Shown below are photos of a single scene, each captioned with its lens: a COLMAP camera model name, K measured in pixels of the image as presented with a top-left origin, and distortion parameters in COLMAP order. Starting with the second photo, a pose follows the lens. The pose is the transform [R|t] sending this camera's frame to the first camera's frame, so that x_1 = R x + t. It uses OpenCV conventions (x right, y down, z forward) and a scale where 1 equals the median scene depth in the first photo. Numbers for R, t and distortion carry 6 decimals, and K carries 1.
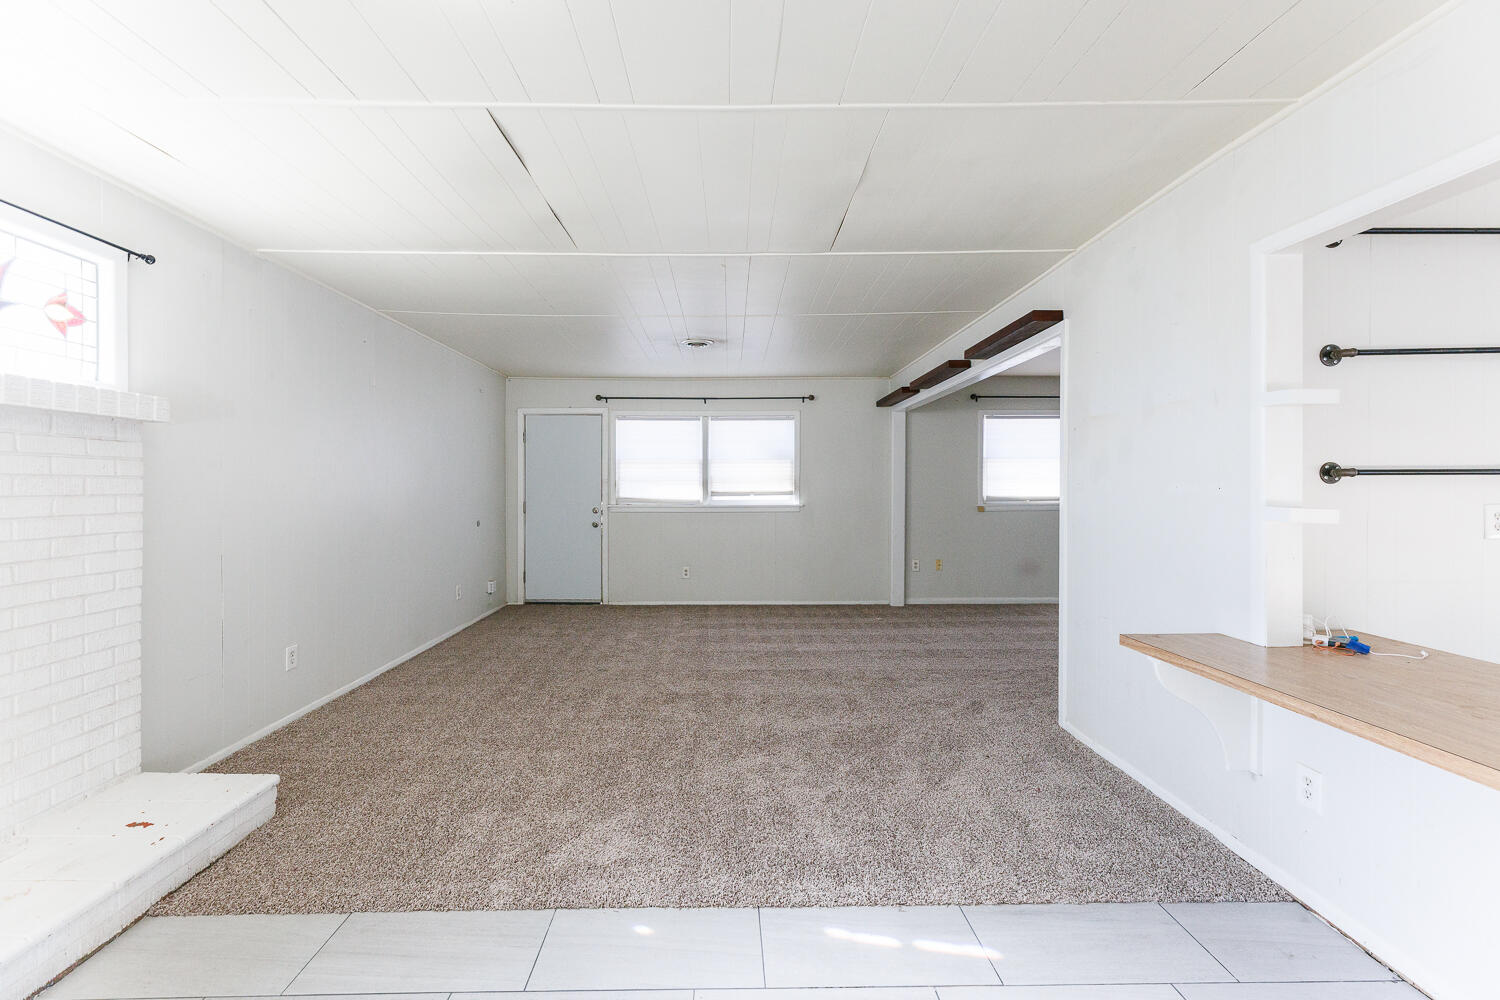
lens RADIAL K [[610.9, 0, 731.2], [0, 610.9, 492.7], [0, 0, 1]] dist [0.000595, 0.000248]
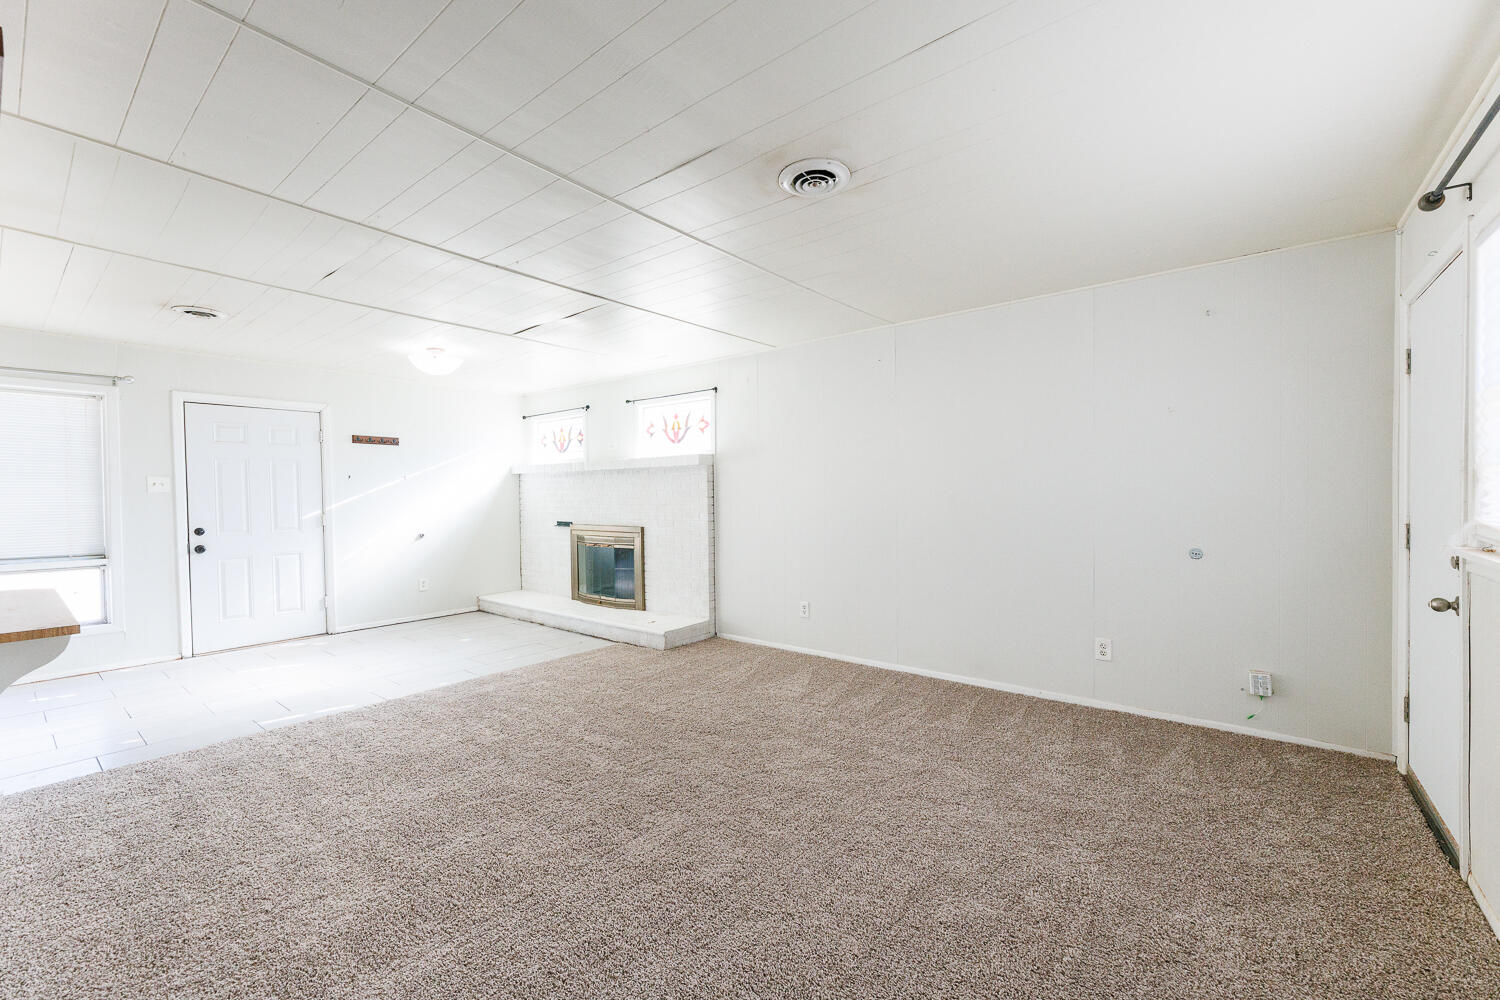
lens RADIAL K [[610.9, 0, 758.4], [0, 610.9, 503.3], [0, 0, 1]] dist [0.000595, 0.000248]
pose [[-0.627017, 0.018467, -0.778787, 0.446705], [0.002459, 0.999761, 0.021728, -0.014437], [0.779002, 0.011709, -0.626912, 1.698401]]
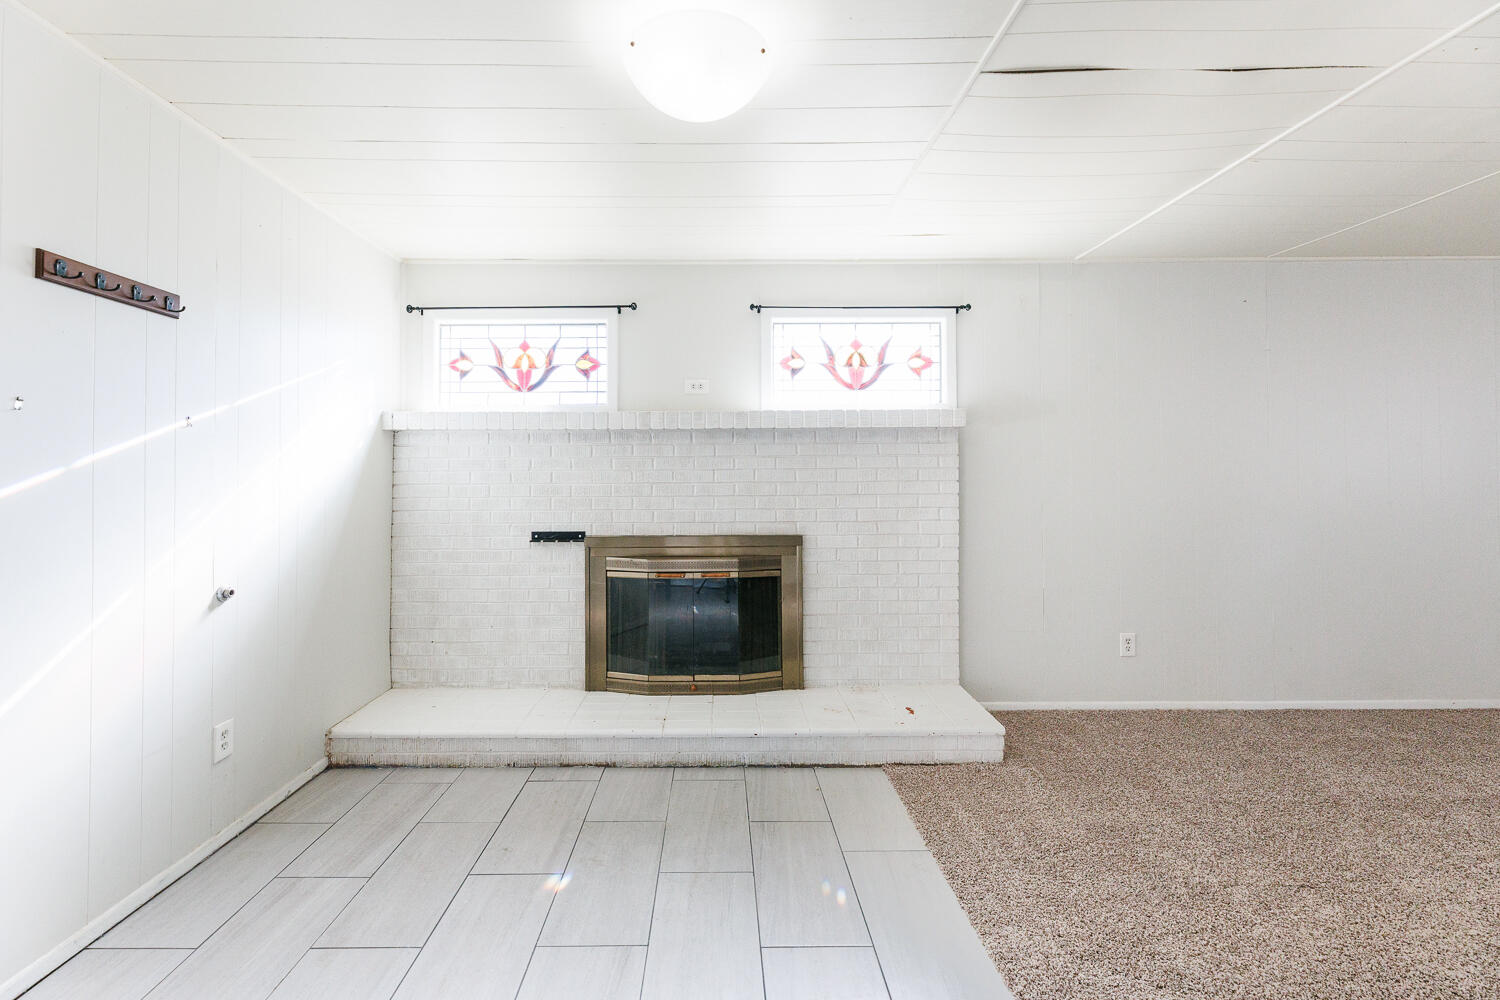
lens RADIAL K [[610.9, 0, 734.1], [0, 610.9, 465.8], [0, 0, 1]] dist [0.000595, 0.000248]
pose [[-0.011426, -0.021059, -0.999713, 0.274234], [-0.003588, 0.999773, -0.021019, 0.000348], [0.999928, 0.003346, -0.011499, 0.341274]]
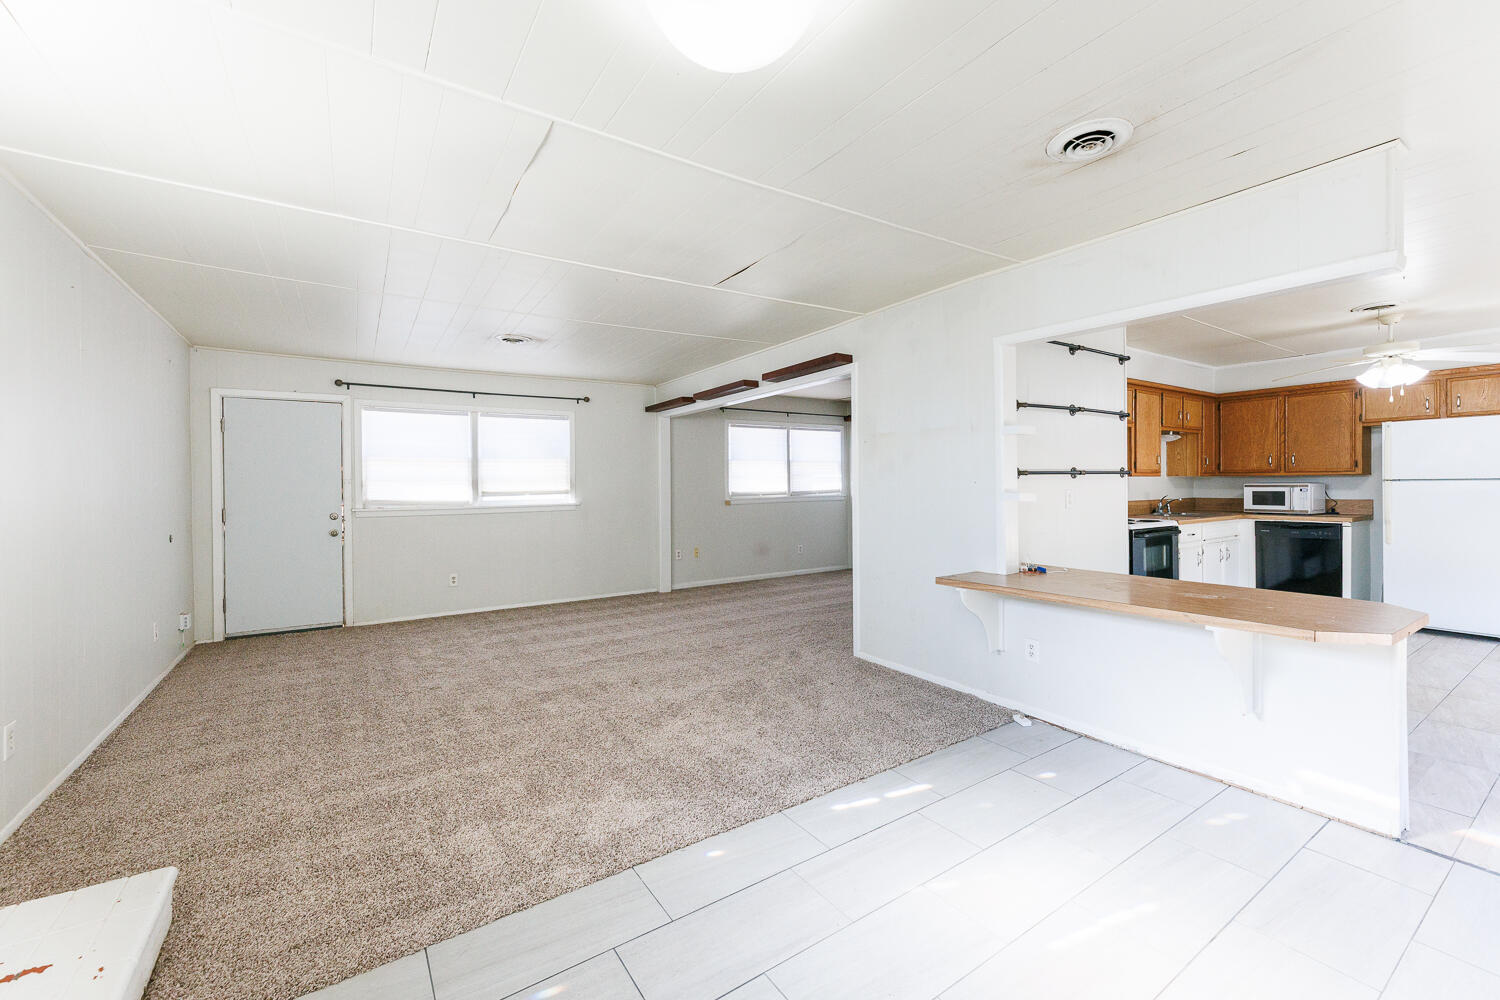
lens RADIAL K [[610.9, 0, 748.5], [0, 610.9, 485.4], [0, 0, 1]] dist [0.000595, 0.000248]
pose [[0.839333, -0.009743, 0.543530, -0.370004], [0.015323, 0.999866, -0.005739, 0.000434], [-0.543401, 0.013146, 0.839370, -0.026334]]
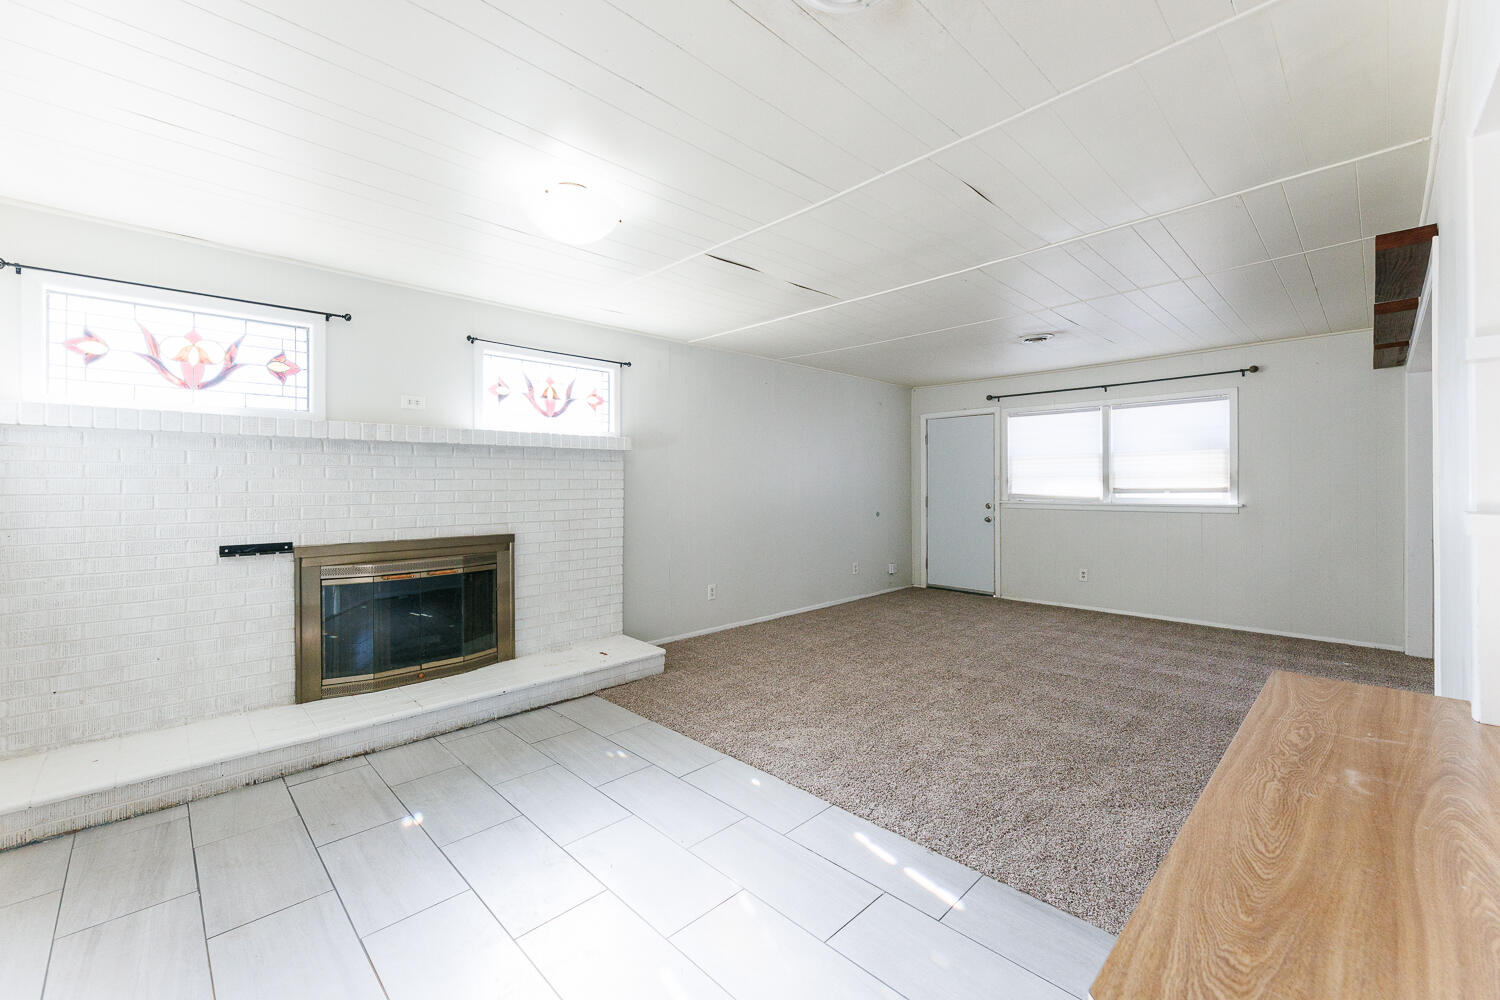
lens RADIAL K [[610.9, 0, 749.3], [0, 610.9, 483.7], [0, 0, 1]] dist [0.000595, 0.000248]
pose [[0.690510, -0.002535, -0.723318, 0.459395], [-0.003351, 0.999972, -0.006703, -0.000863], [0.723315, 0.007052, 0.690482, -0.022549]]
